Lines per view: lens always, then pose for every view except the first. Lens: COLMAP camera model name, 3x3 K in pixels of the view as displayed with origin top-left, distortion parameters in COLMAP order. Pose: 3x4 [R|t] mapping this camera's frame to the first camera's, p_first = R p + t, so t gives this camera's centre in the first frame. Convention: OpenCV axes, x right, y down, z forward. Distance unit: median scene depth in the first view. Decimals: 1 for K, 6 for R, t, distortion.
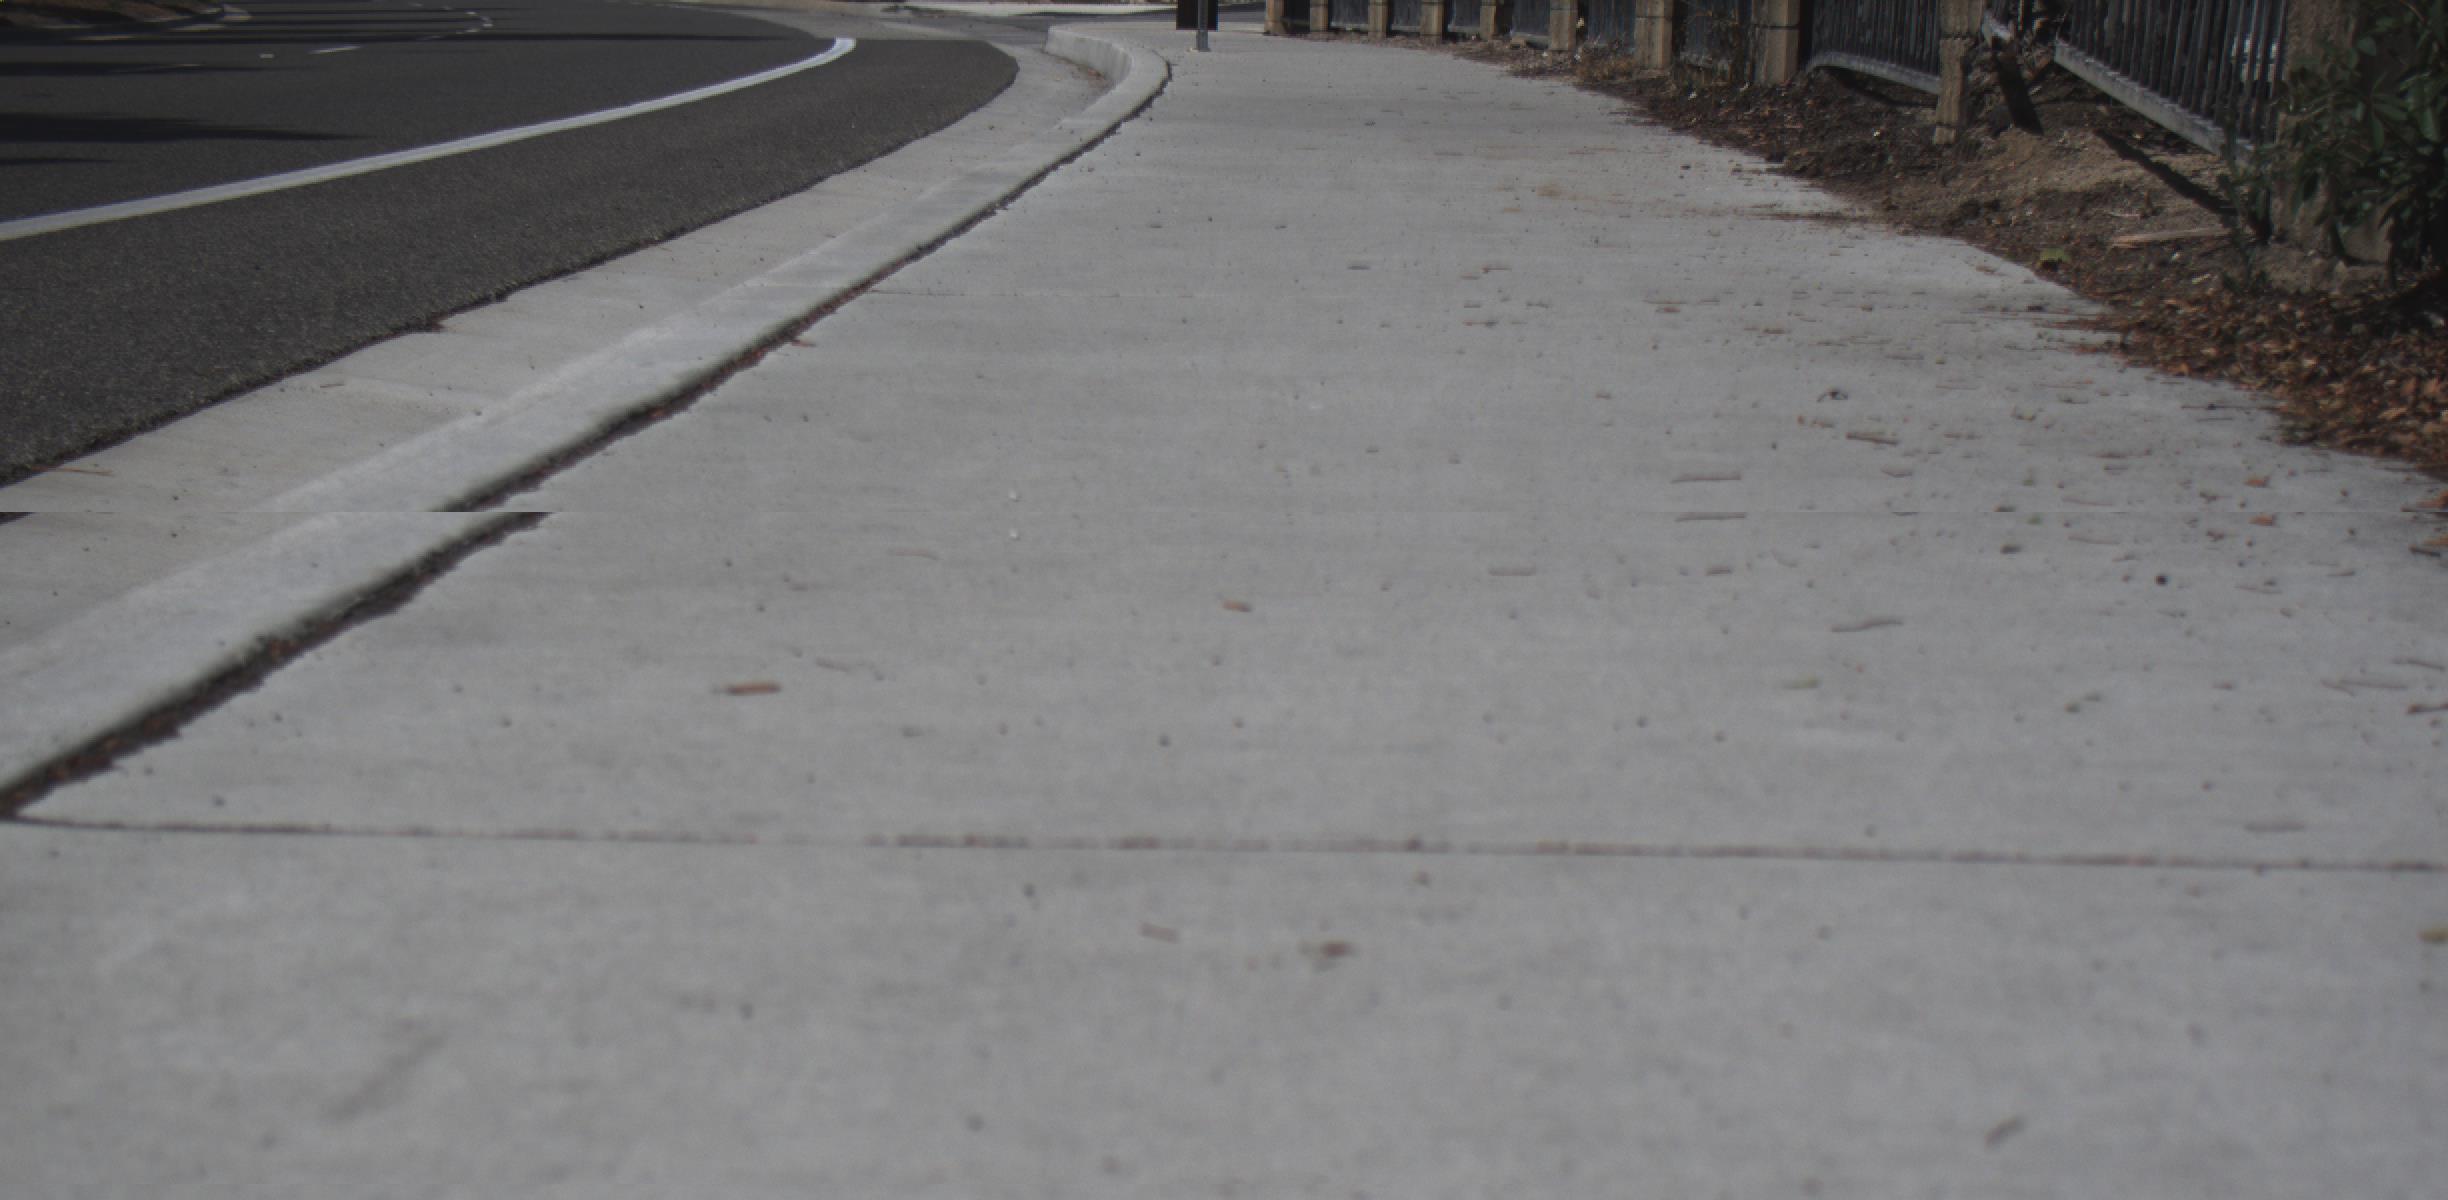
lens RADIAL K [[3623.7, 0, 1224.0], [0, 3623.7, 600.0], [0, 0, 1]] dist [-0.165174, 0.611445]
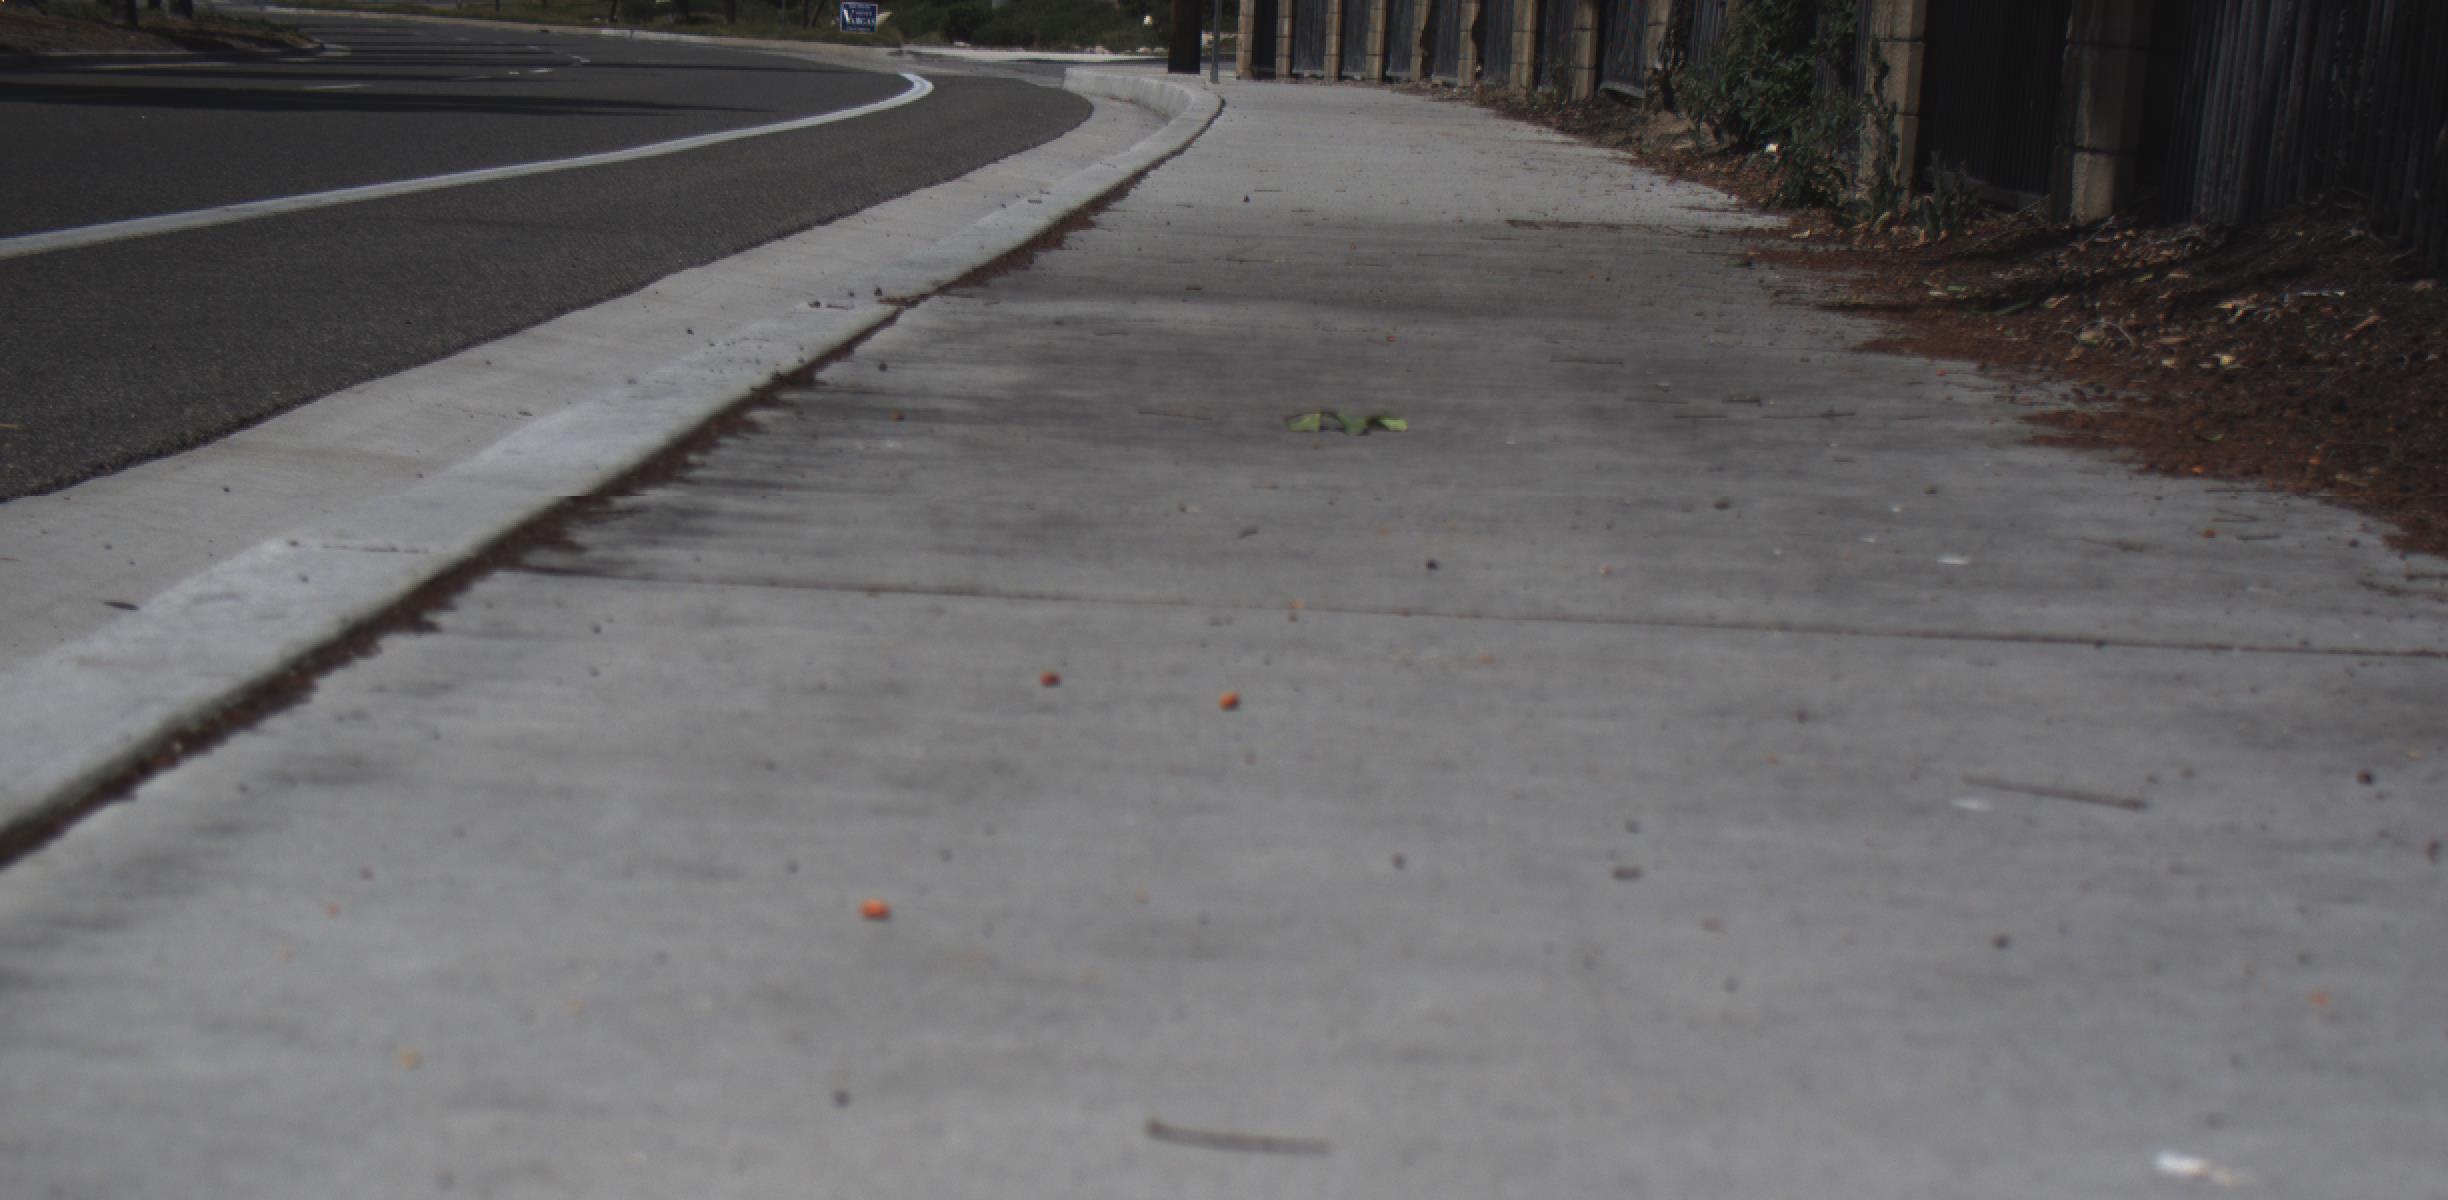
lens RADIAL K [[3623.7, 0, 1224.0], [0, 3623.7, 600.0], [0, 0, 1]] dist [-0.165174, 0.611445]
pose [[0.999501, 0.020828, 0.023750, -0.062840], [-0.020464, 0.999671, -0.015483, 0.143792], [-0.024065, 0.014990, 0.999598, -0.822228]]
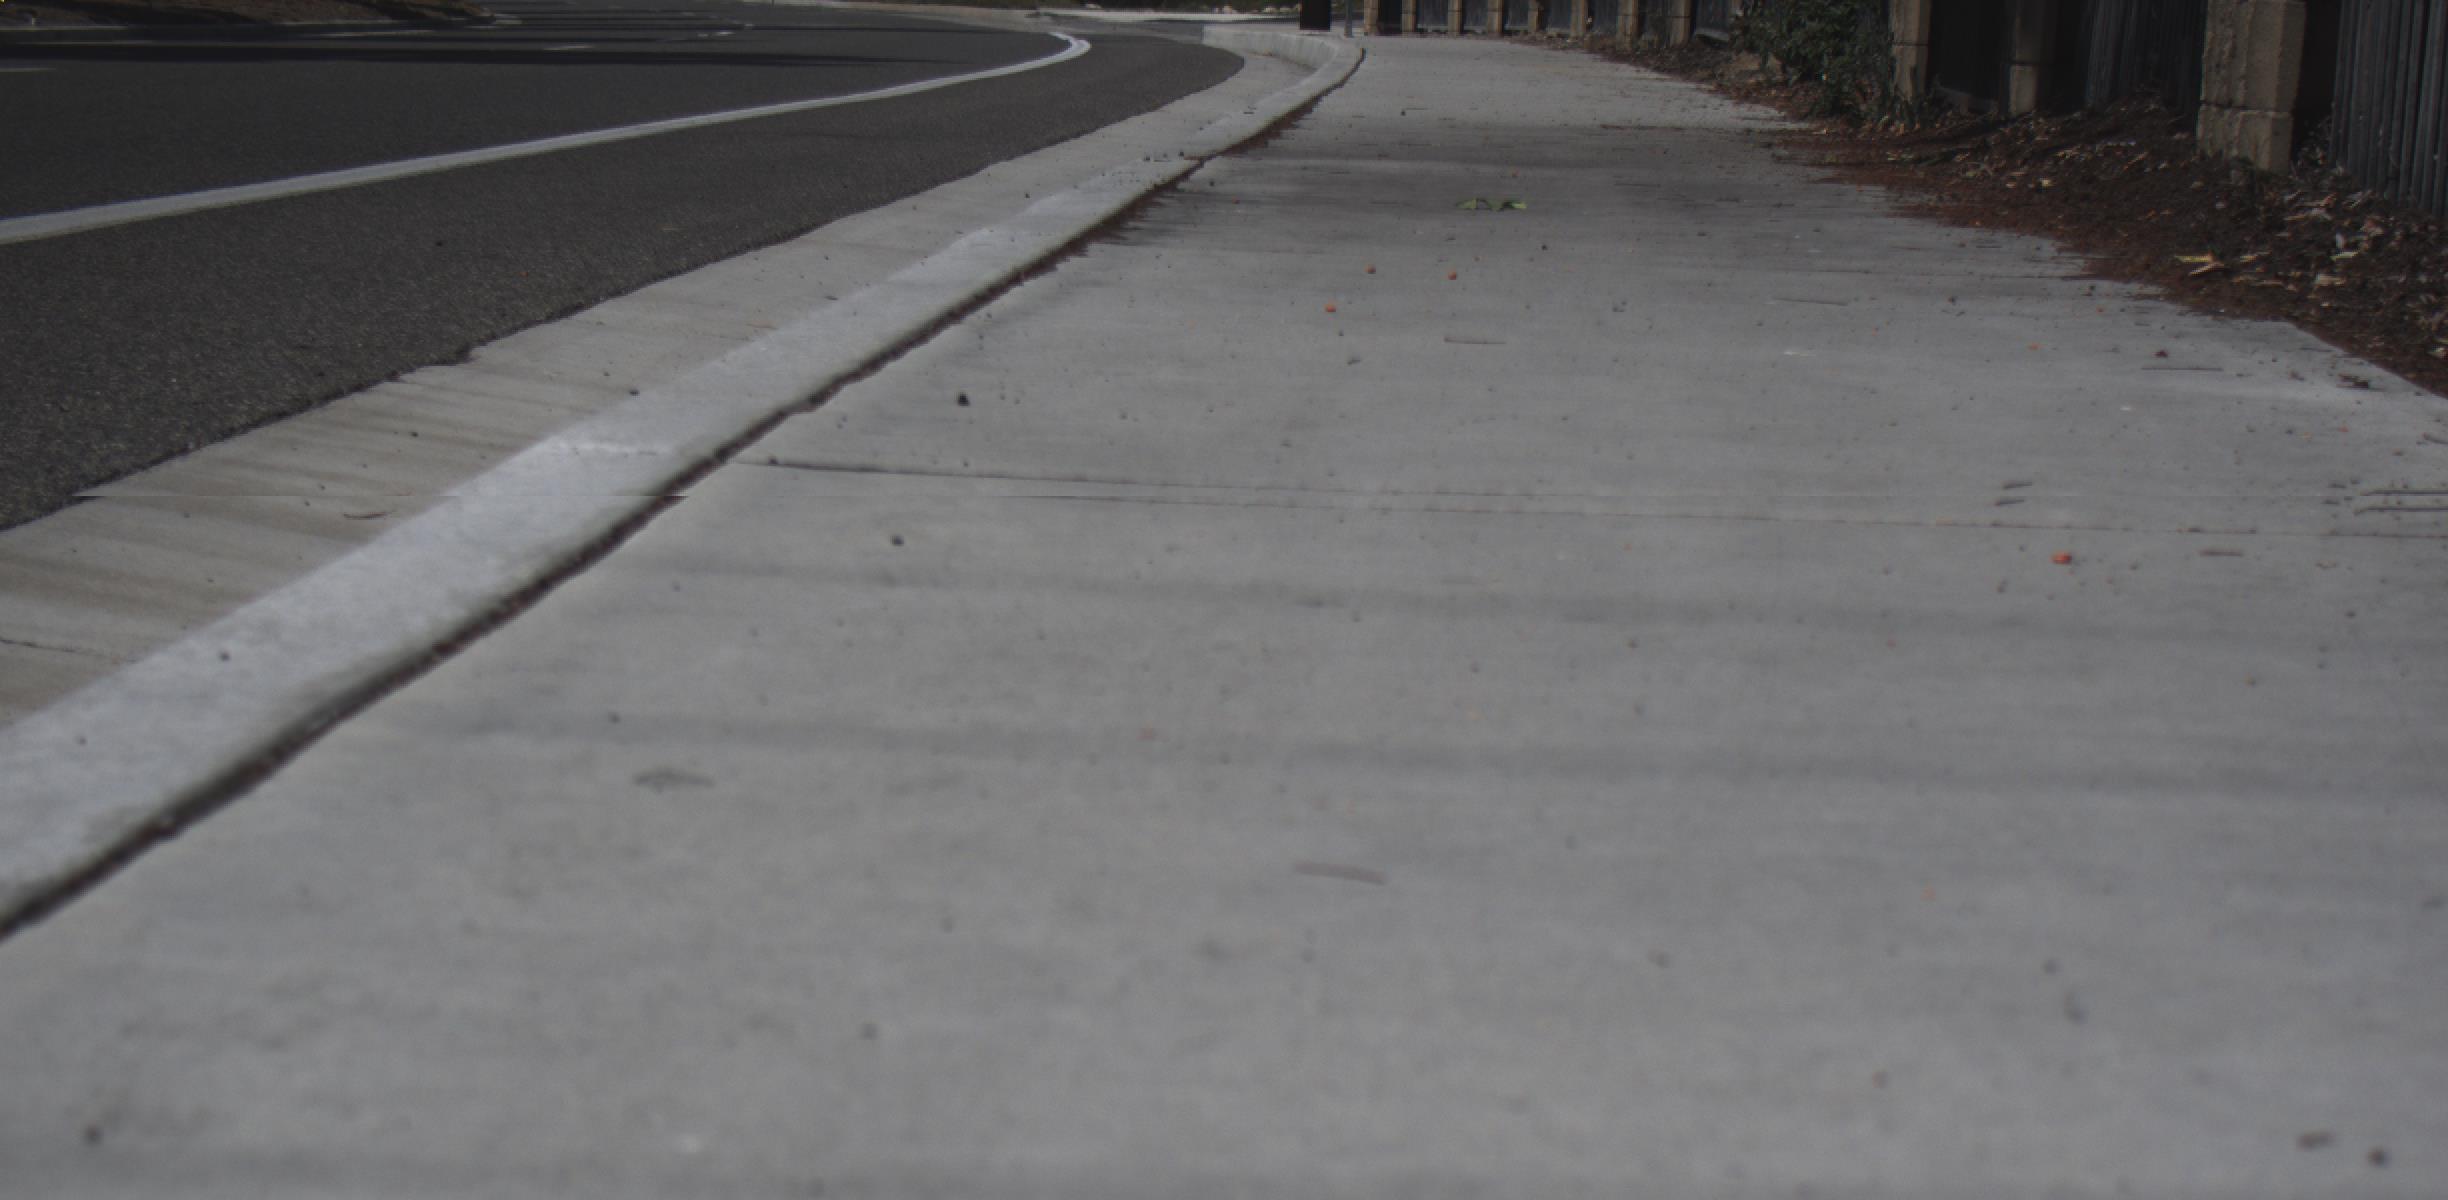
lens RADIAL K [[3623.7, 0, 1224.0], [0, 3623.7, 600.0], [0, 0, 1]] dist [-0.165174, 0.611445]
pose [[0.999865, 0.013354, -0.009563, -0.082257], [-0.013396, 0.999901, -0.004371, 0.193252], [0.009504, 0.004498, 0.999945, -1.094628]]
